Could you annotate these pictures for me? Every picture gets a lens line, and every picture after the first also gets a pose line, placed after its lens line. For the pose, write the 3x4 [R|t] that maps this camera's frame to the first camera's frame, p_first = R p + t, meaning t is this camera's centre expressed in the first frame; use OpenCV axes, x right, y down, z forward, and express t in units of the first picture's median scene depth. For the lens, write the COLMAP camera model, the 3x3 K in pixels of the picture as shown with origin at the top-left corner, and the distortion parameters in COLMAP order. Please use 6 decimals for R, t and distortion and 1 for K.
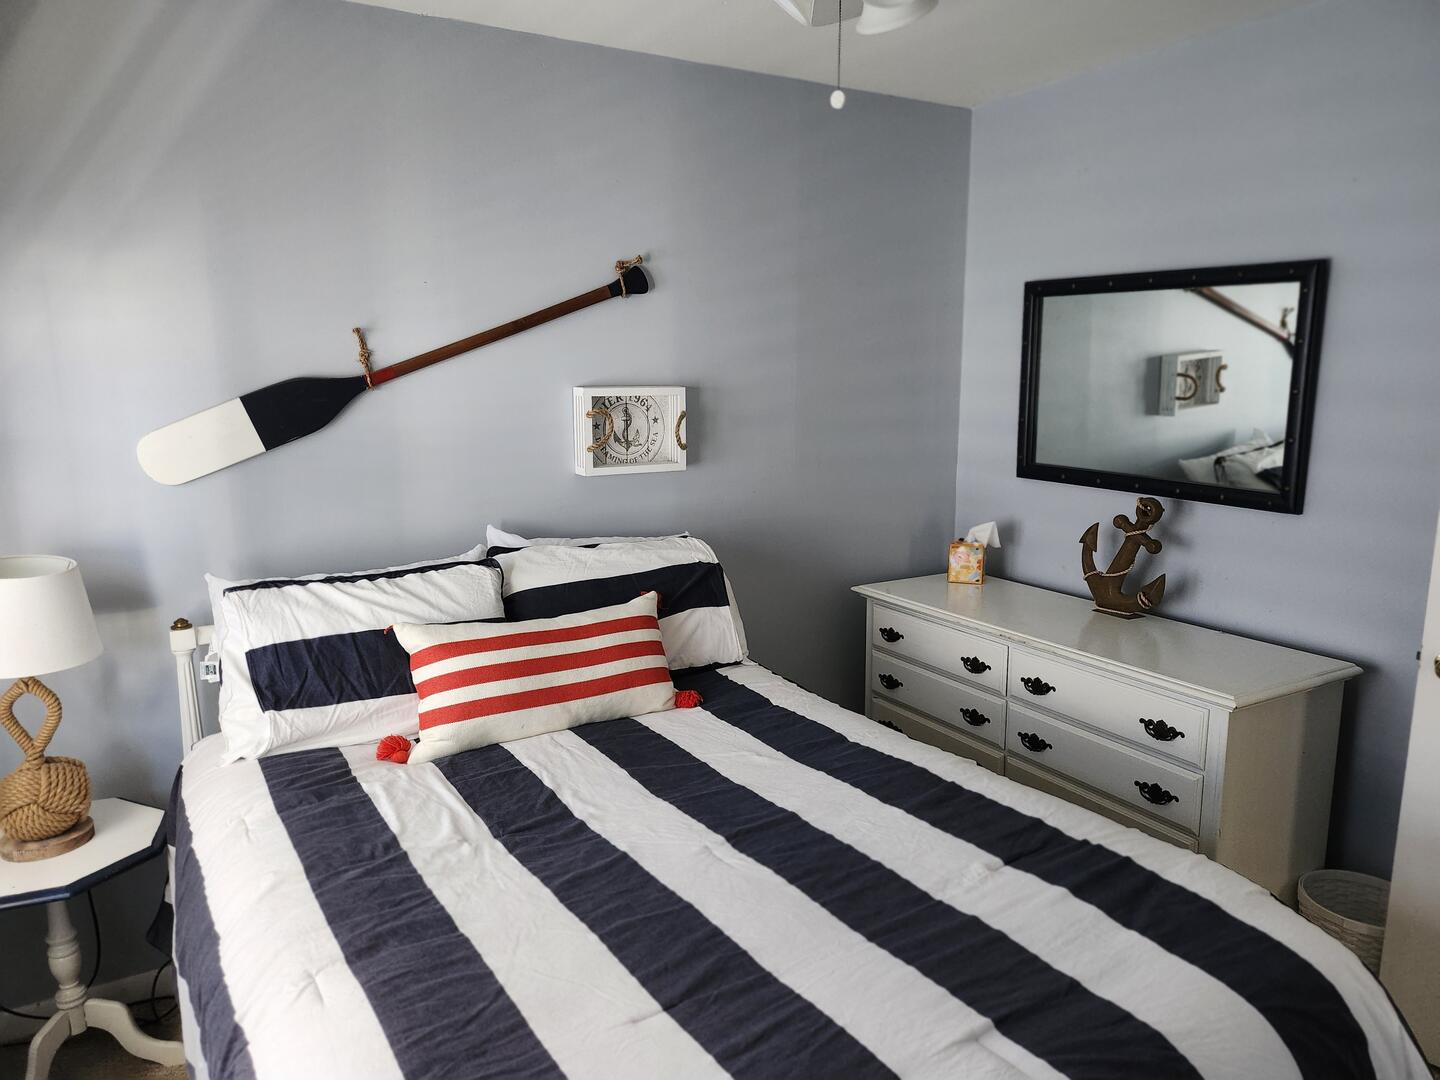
lens RADIAL K [[971.8, 0, 739.1], [0, 971.8, 541.9], [0, 0, 1]] dist [0.090779, -0.095544]
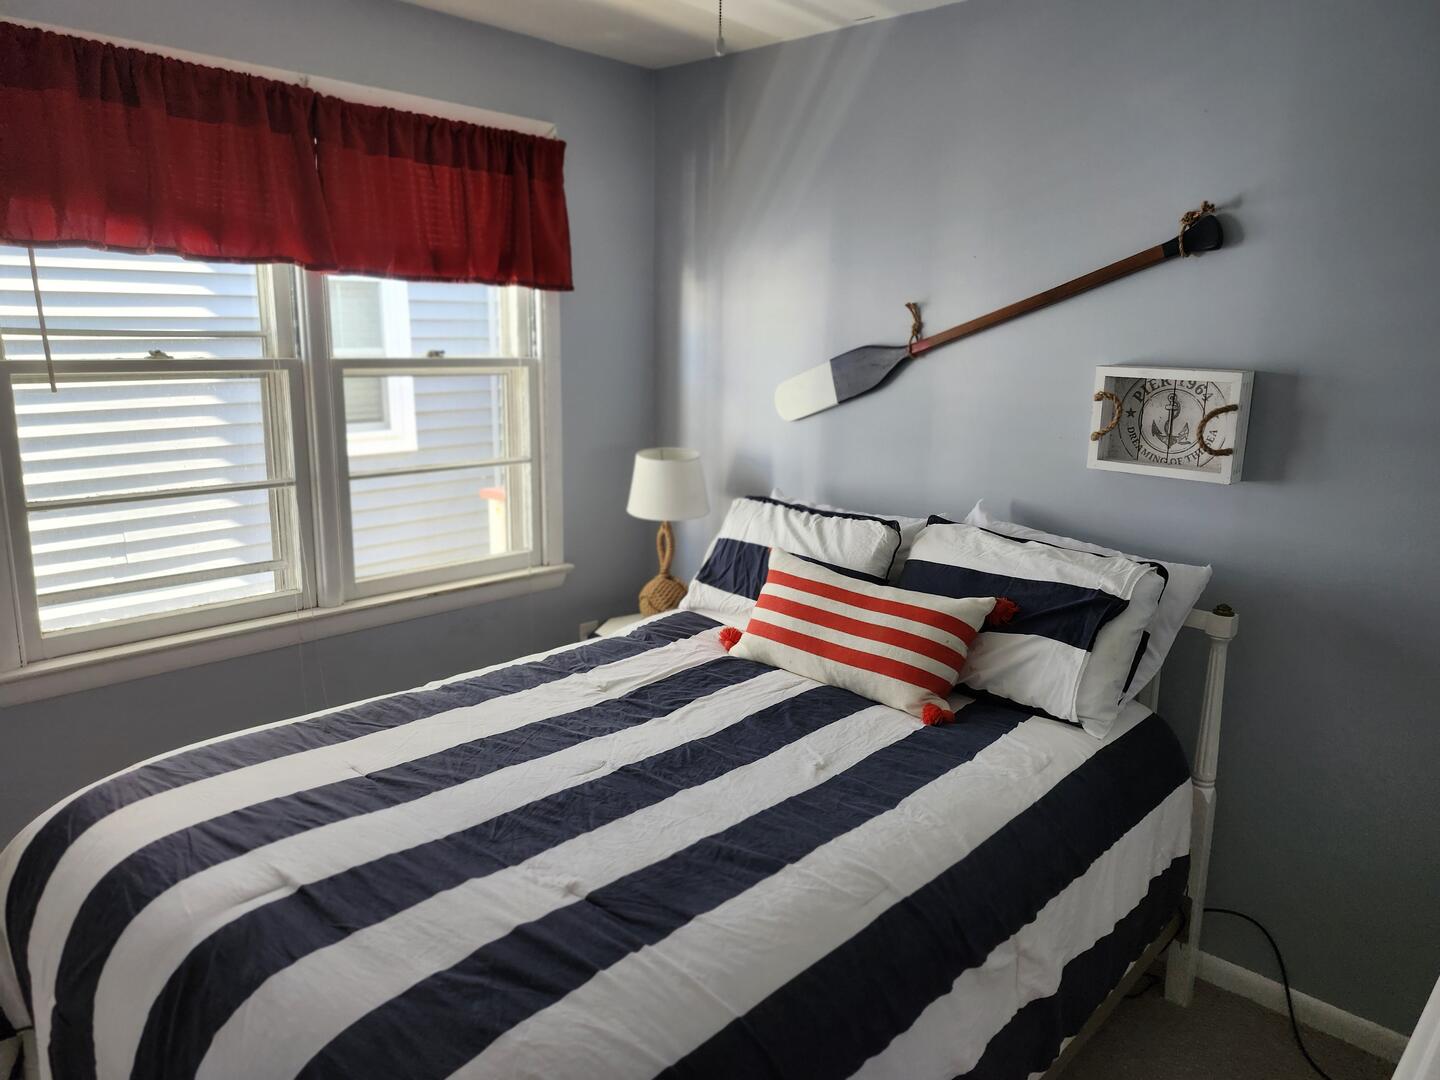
lens RADIAL K [[971.8, 0, 739.1], [0, 971.8, 541.9], [0, 0, 1]] dist [0.090779, -0.095544]
pose [[0.274581, 0.220457, -0.935951, 0.657374], [-0.191902, 0.966346, 0.171318, -0.104434], [0.942220, 0.132570, 0.307647, 0.493640]]
